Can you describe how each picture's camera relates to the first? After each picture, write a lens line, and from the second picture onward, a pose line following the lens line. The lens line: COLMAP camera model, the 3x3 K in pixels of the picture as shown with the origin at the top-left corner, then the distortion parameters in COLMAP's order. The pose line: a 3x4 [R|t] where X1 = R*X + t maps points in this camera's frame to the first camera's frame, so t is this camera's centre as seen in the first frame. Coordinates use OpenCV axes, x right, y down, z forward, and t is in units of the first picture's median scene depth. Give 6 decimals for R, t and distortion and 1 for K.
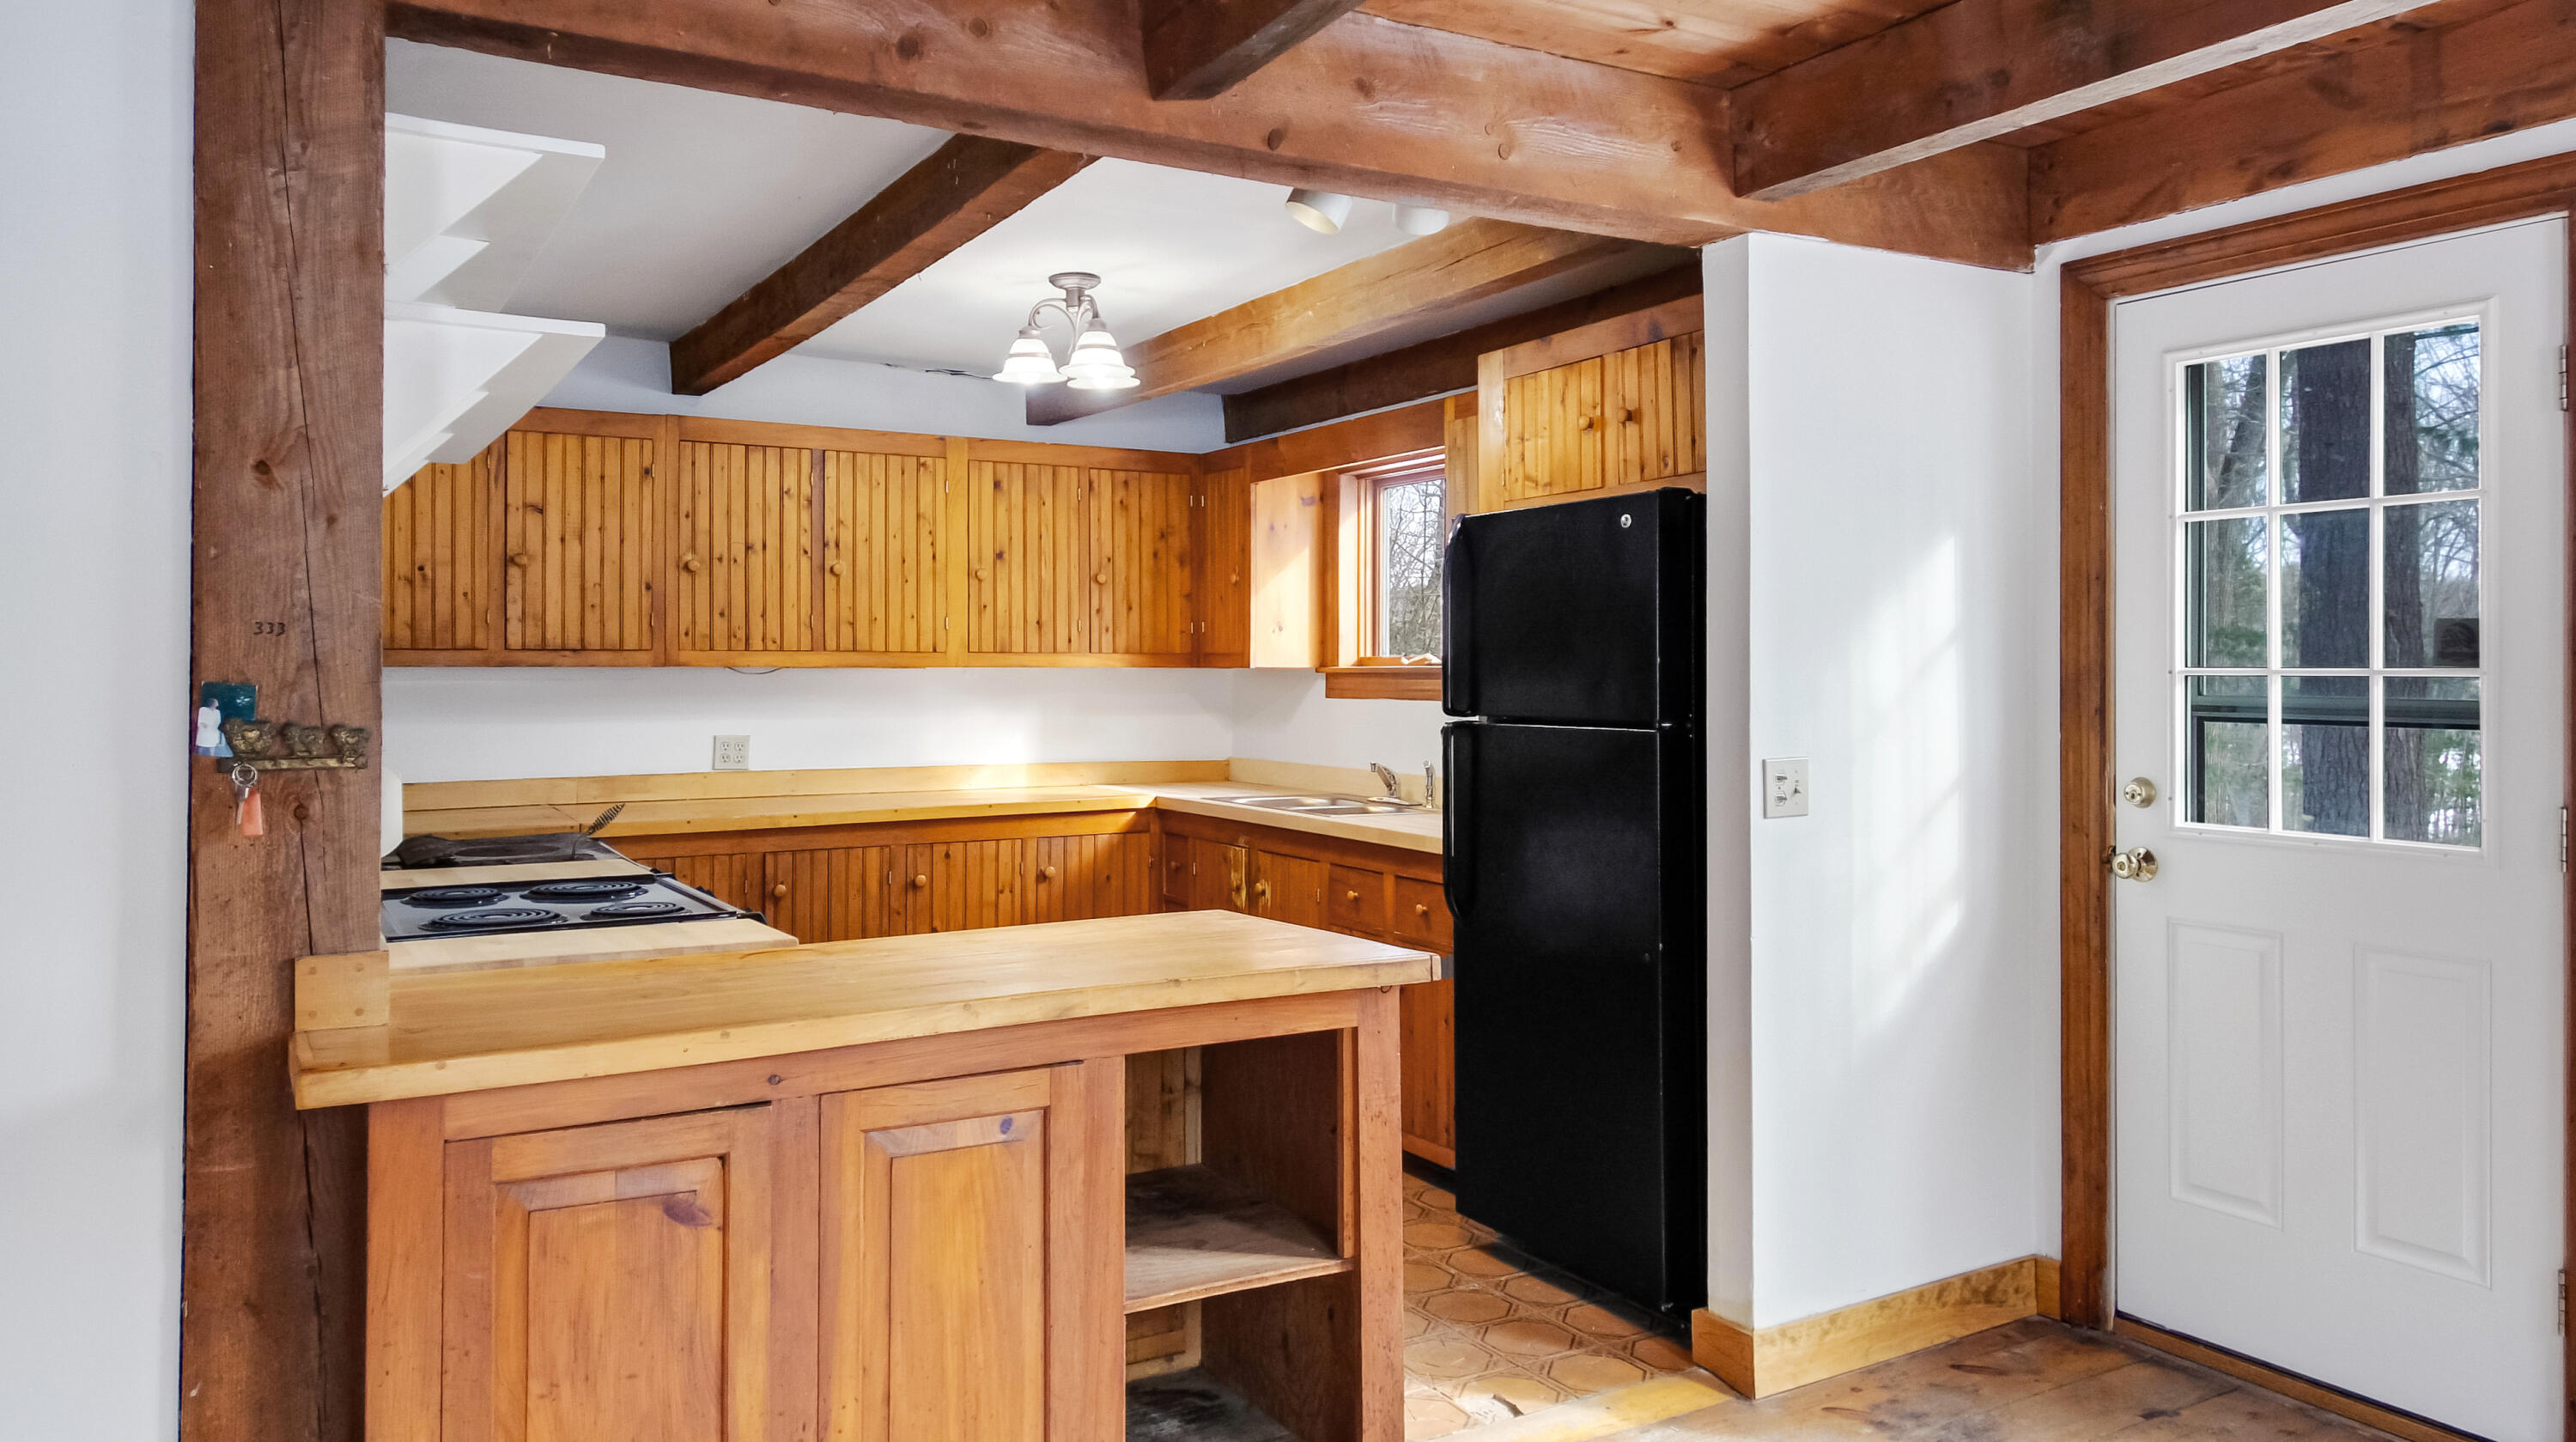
lens RADIAL K [[1811.4, 0, 1293.1], [0, 1811.4, 679.1], [0, 0, 1]] dist [0.091378, -0.092403]
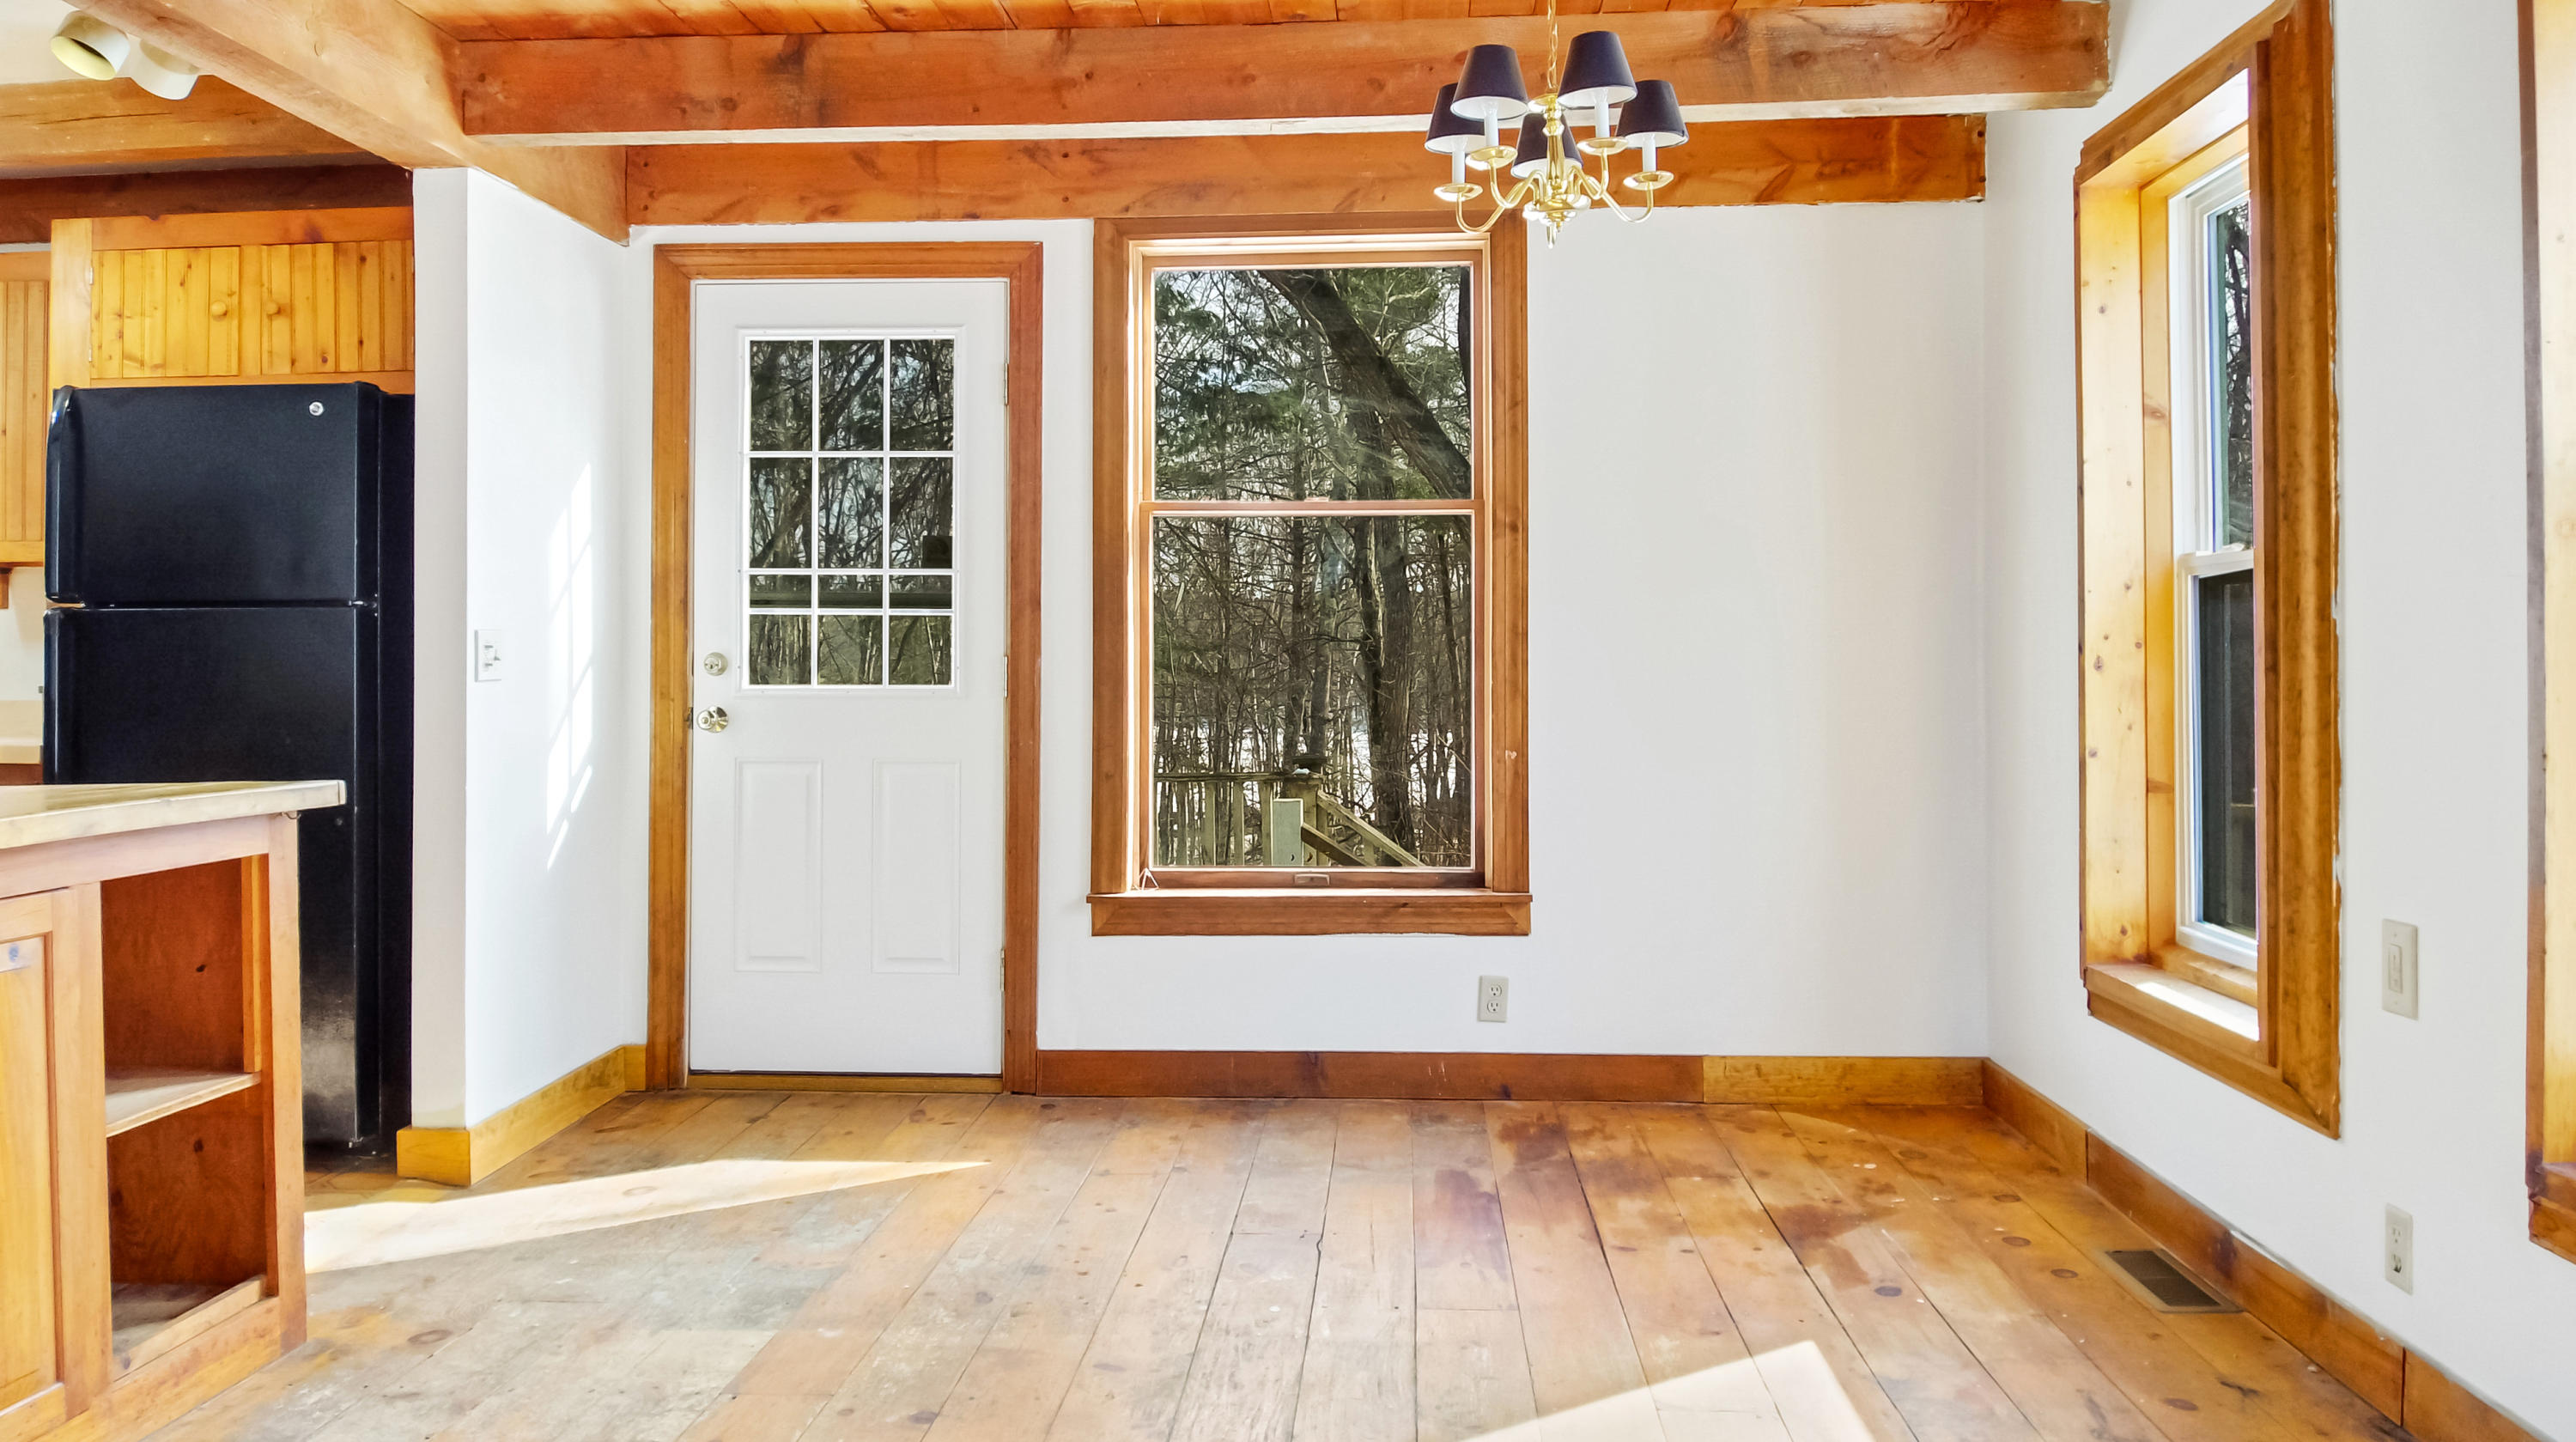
lens RADIAL K [[1862.9, 0, 1305.7], [0, 1862.9, 672.4], [0, 0, 1]] dist [0.036738, -0.100082]
pose [[0.552843, -0.003870, 0.833277, -0.413155], [0.002615, 0.999992, 0.002909, 0.065822], [-0.833281, 0.000571, 0.552849, -0.075928]]
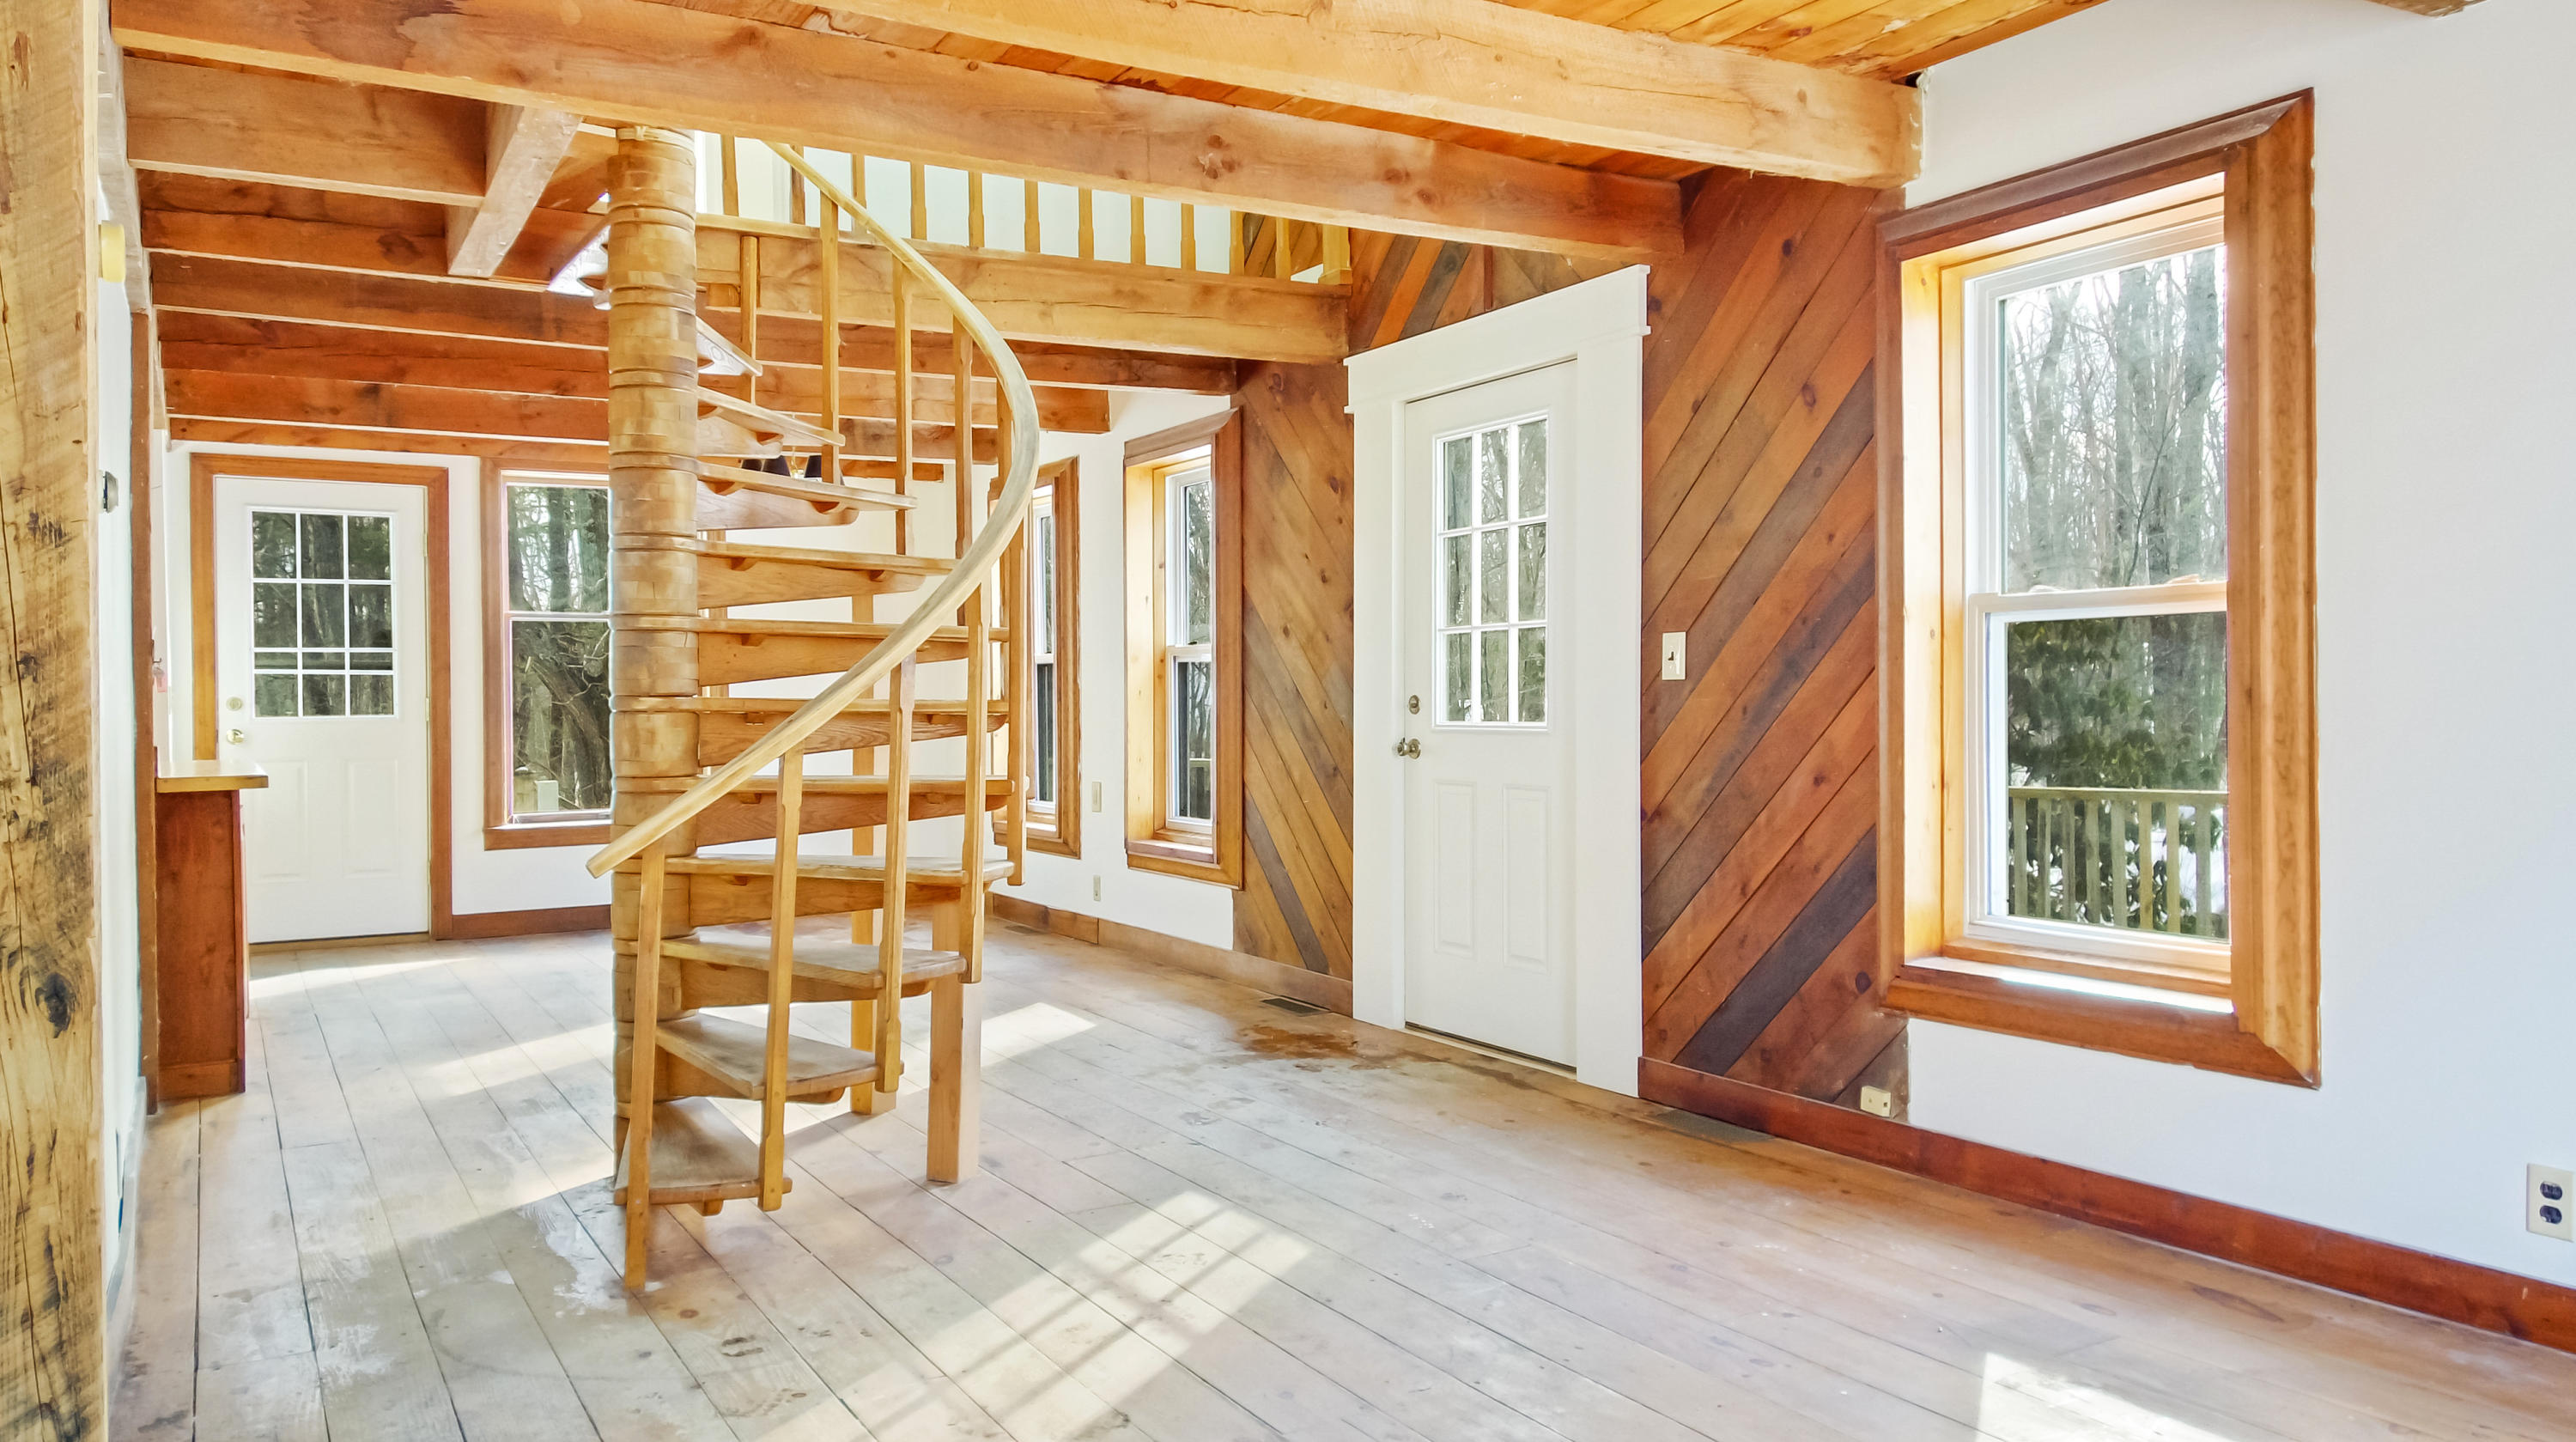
lens RADIAL K [[1862.9, 0, 1305.7], [0, 1862.9, 672.4], [0, 0, 1]] dist [0.036738, -0.100082]
pose [[0.000861, 0.010395, 0.999946, -1.776186], [0.009324, 0.999902, -0.010402, 0.060873], [-0.999956, 0.009333, 0.000764, -0.279789]]
